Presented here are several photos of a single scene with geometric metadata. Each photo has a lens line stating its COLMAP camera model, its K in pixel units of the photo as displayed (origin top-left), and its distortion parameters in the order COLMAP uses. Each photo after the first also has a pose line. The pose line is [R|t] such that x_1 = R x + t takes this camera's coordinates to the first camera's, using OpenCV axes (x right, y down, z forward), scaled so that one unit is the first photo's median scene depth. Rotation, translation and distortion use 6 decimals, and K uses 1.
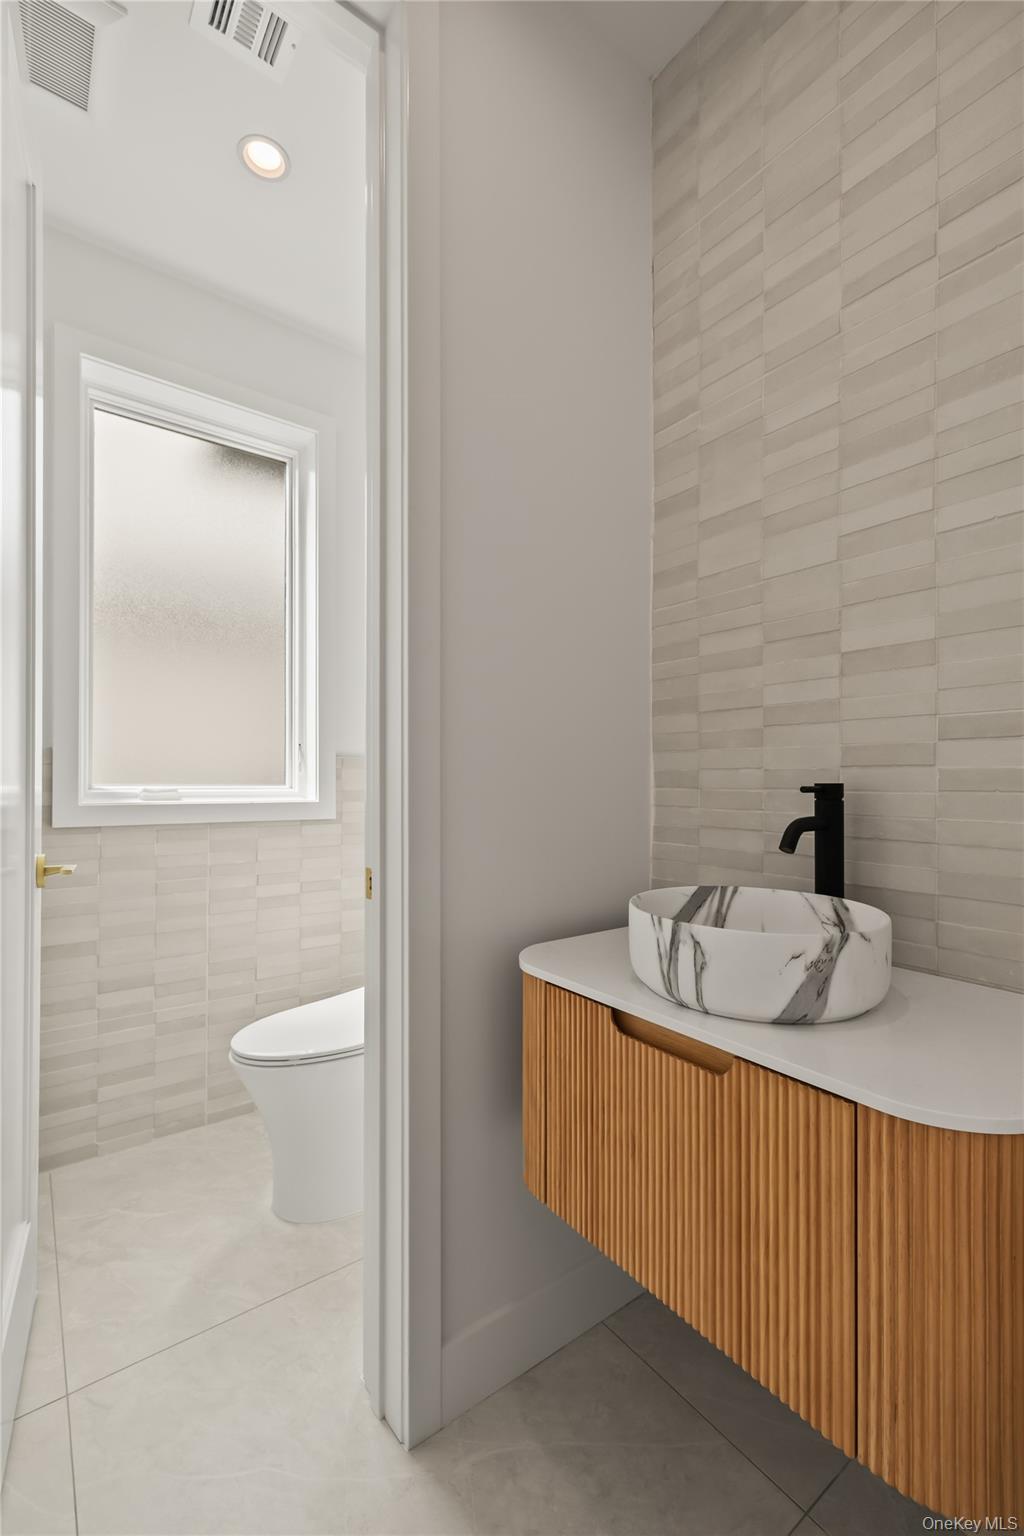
lens RADIAL K [[652.5, 0, 511.4], [0, 652.5, 778.2], [0, 0, 1]] dist [0.001921, 0.000543]
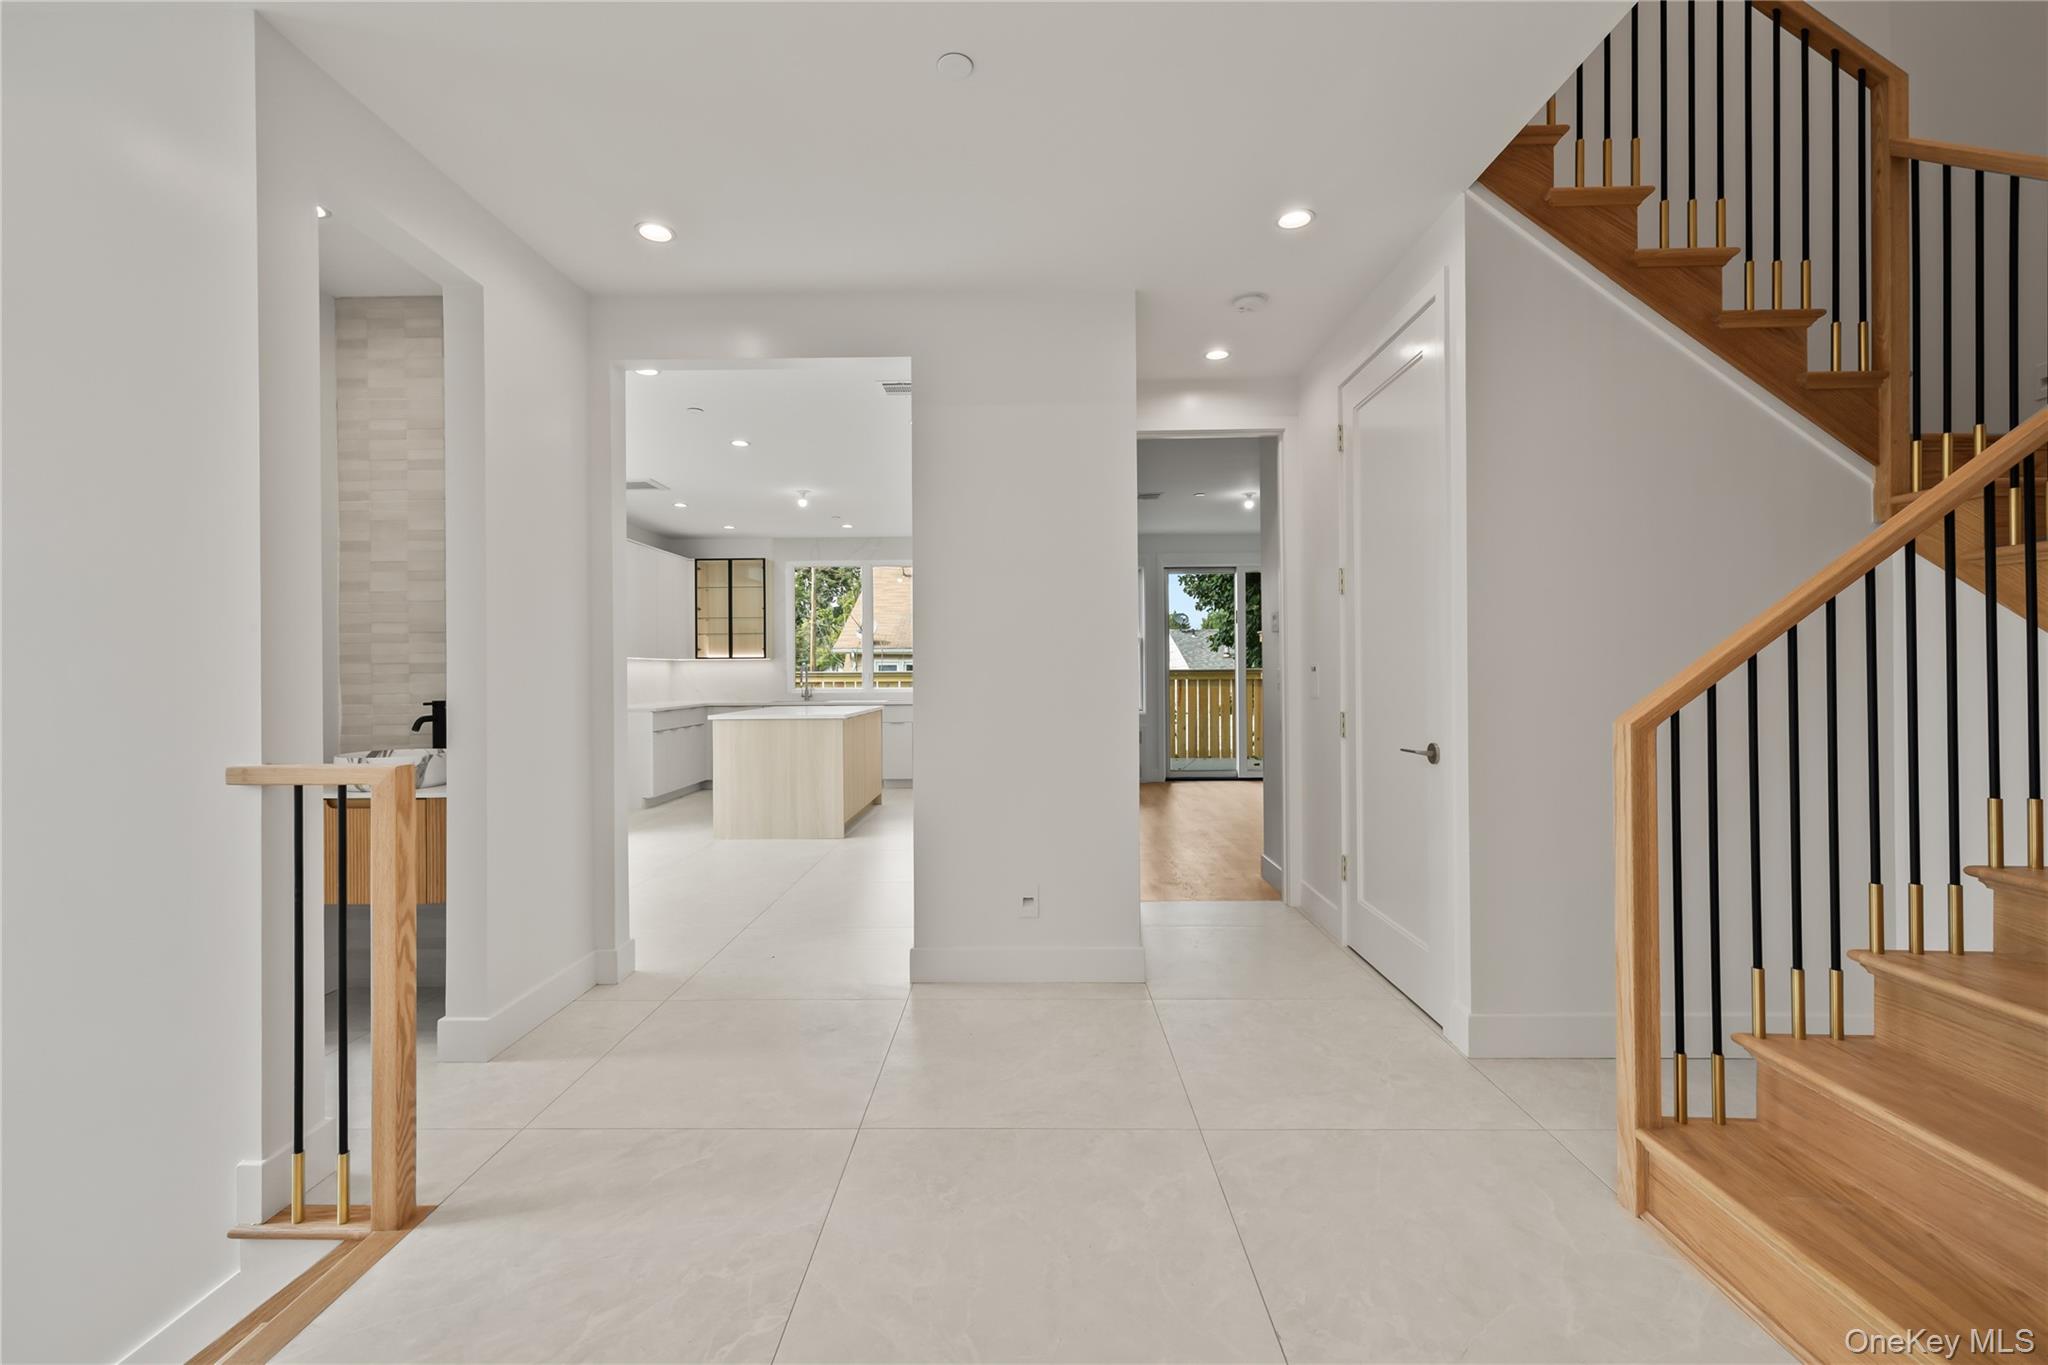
lens RADIAL K [[862.0, 0, 1012.8], [0, 862.0, 670.1], [0, 0, 1]] dist [0.002110, 0.000379]
pose [[0.614230, -0.007560, 0.789091, -0.521364], [0.009737, 0.999951, 0.002001, -0.066956], [-0.789067, 0.006454, 0.614273, -1.916843]]
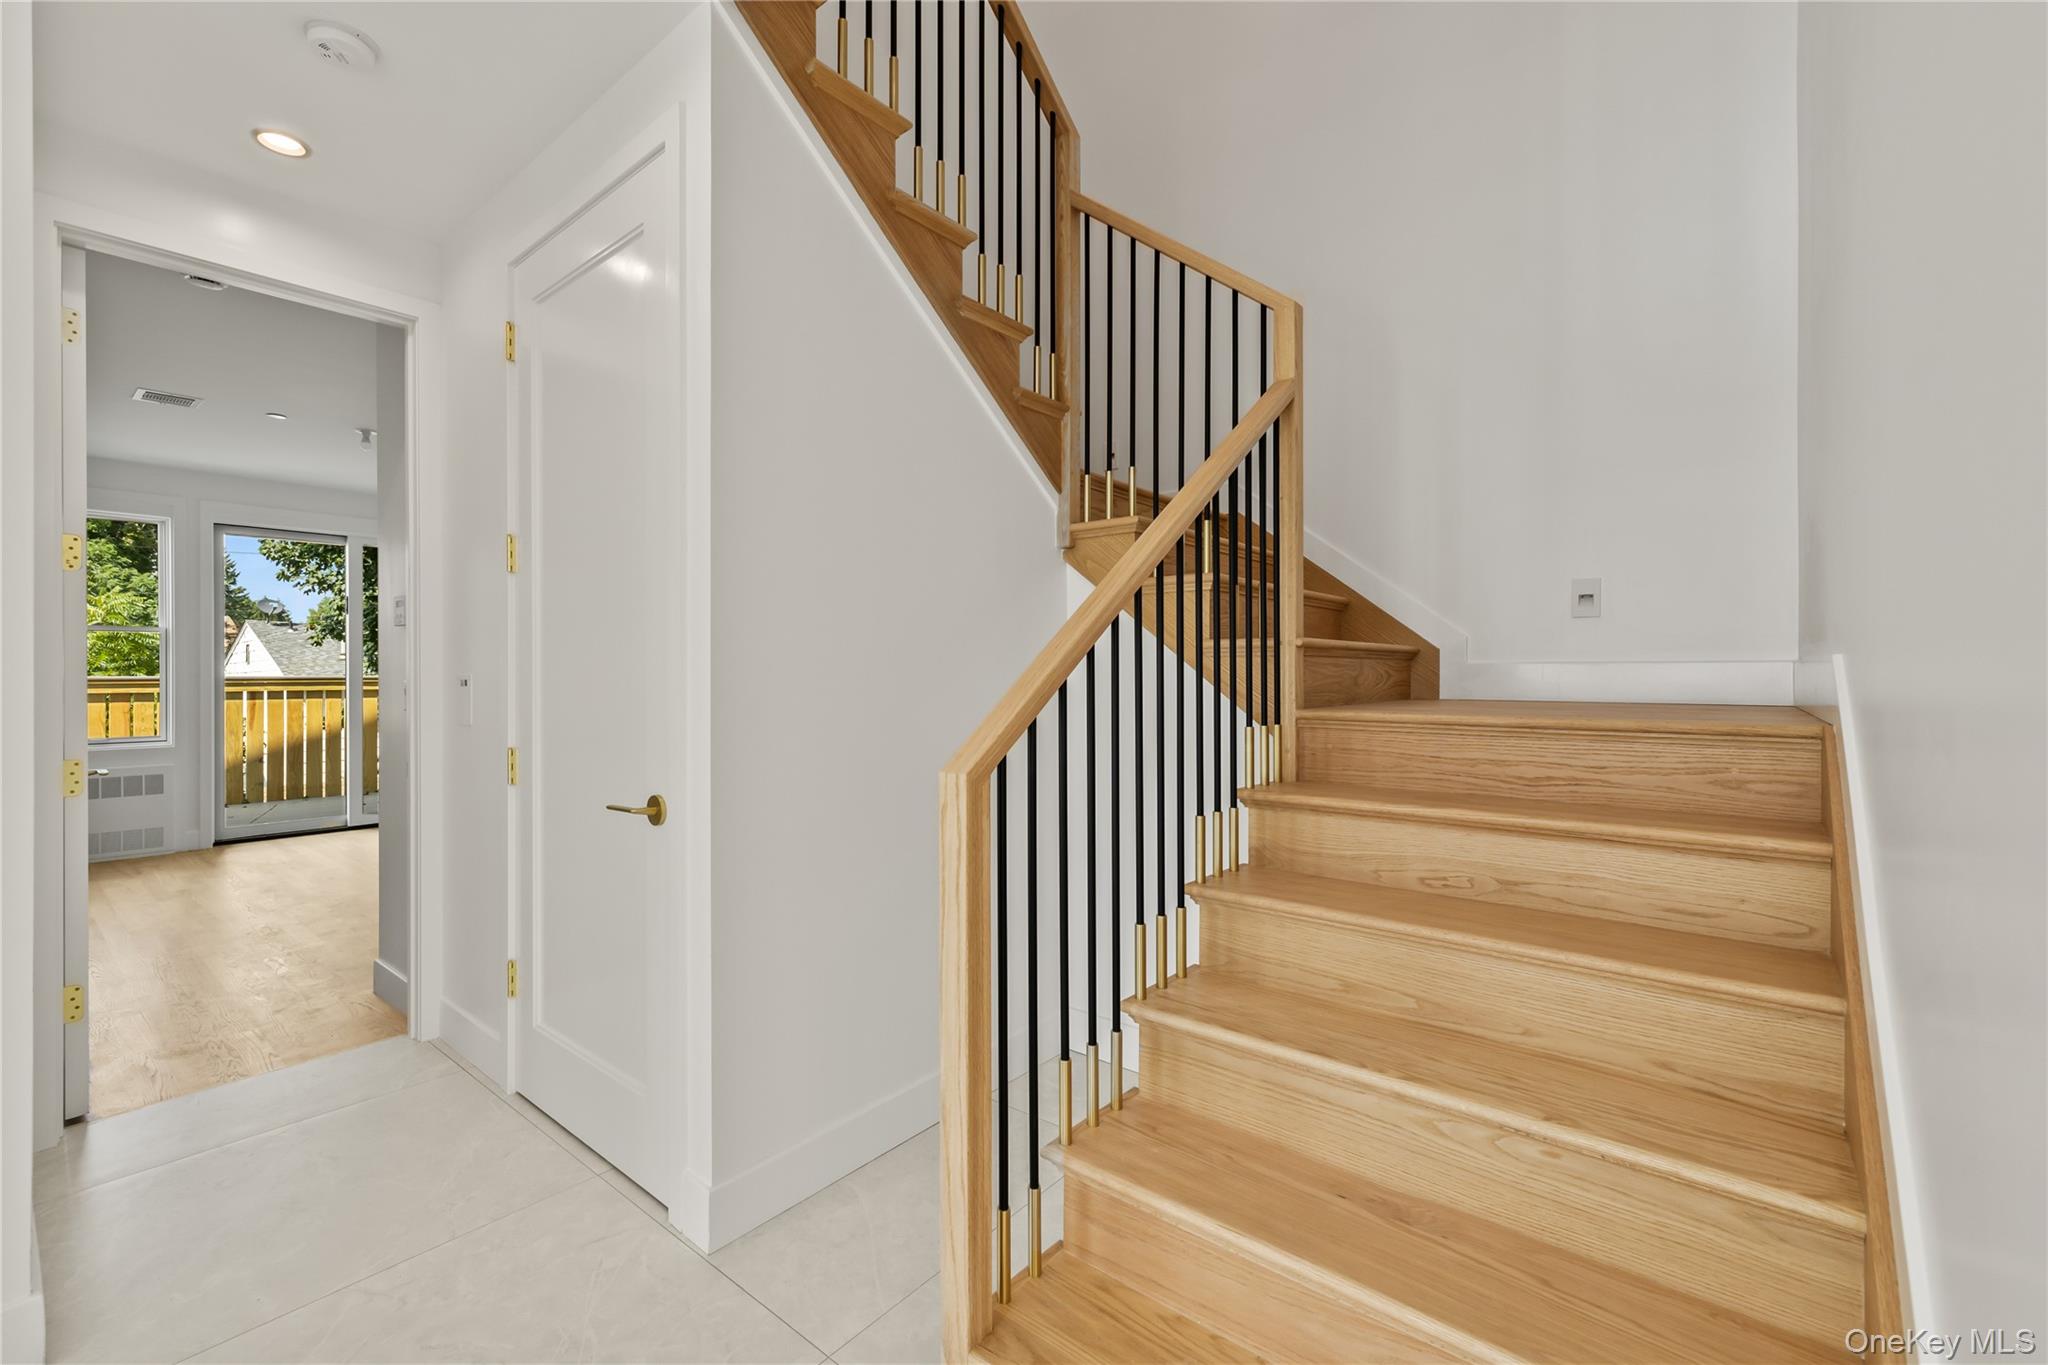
lens RADIAL K [[870.0, 0, 1017.7], [0, 870.0, 671.1], [0, 0, 1]] dist [0.001921, 0.000543]
pose [[-0.234899, -0.001823, 0.972018, 0.206783], [0.001111, 0.999997, 0.002144, -0.084026], [-0.972019, 0.001583, -0.234897, -1.679892]]
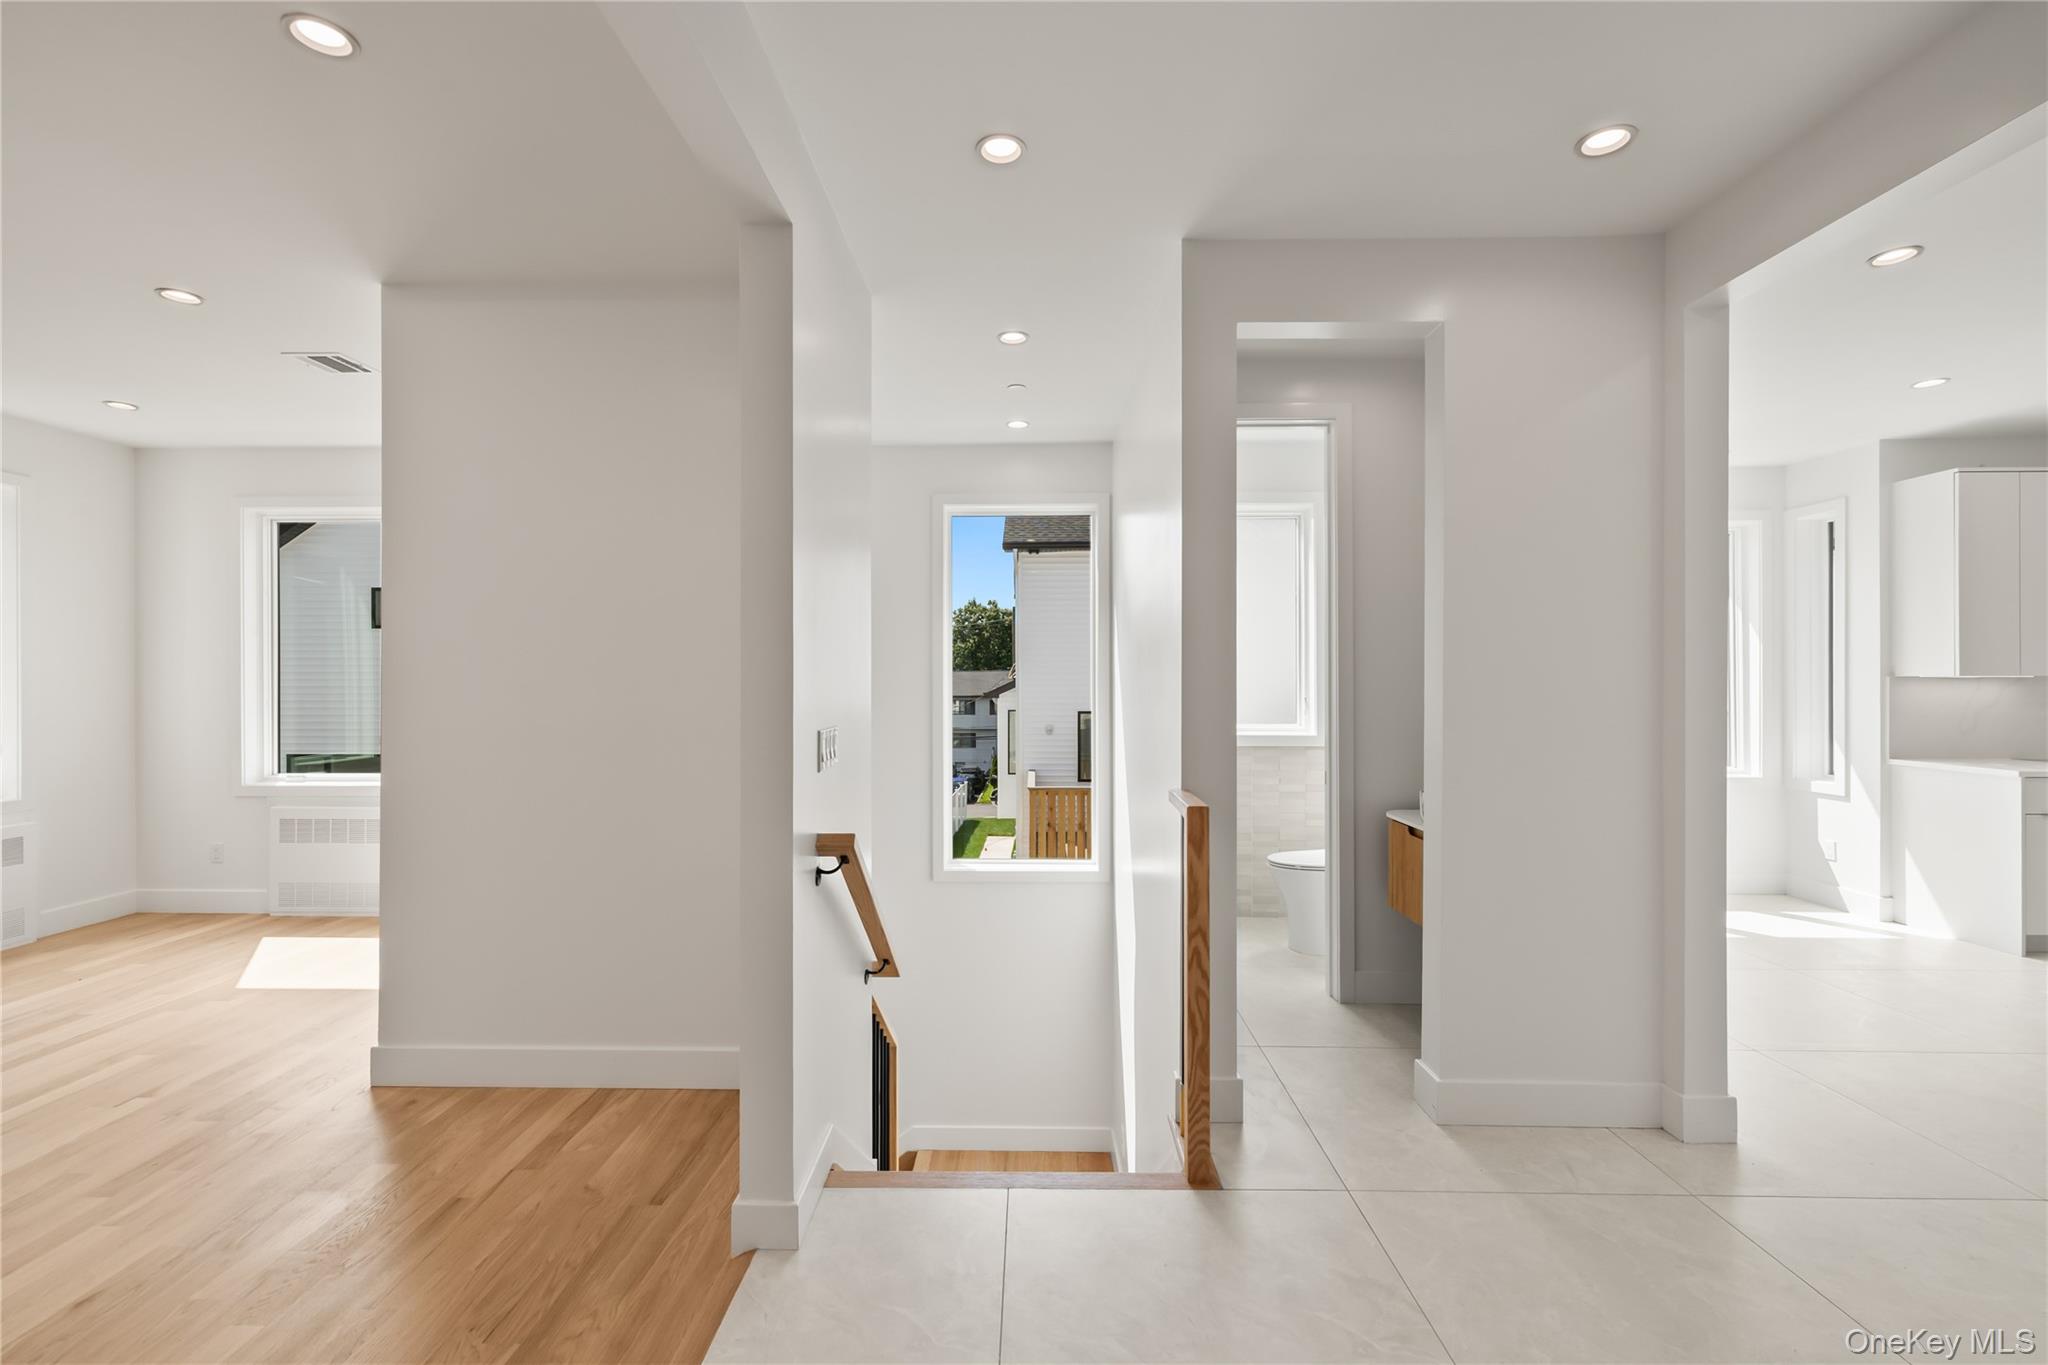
lens RADIAL K [[860.9, 0, 1020.6], [0, 860.9, 681.2], [0, 0, 1]] dist [0.001833, 0.000205]
pose [[0.787417, -0.004028, -0.616407, 0.717253], [0.004865, 0.999988, -0.000319, -0.165054], [0.616401, -0.002748, 0.787427, -1.828291]]
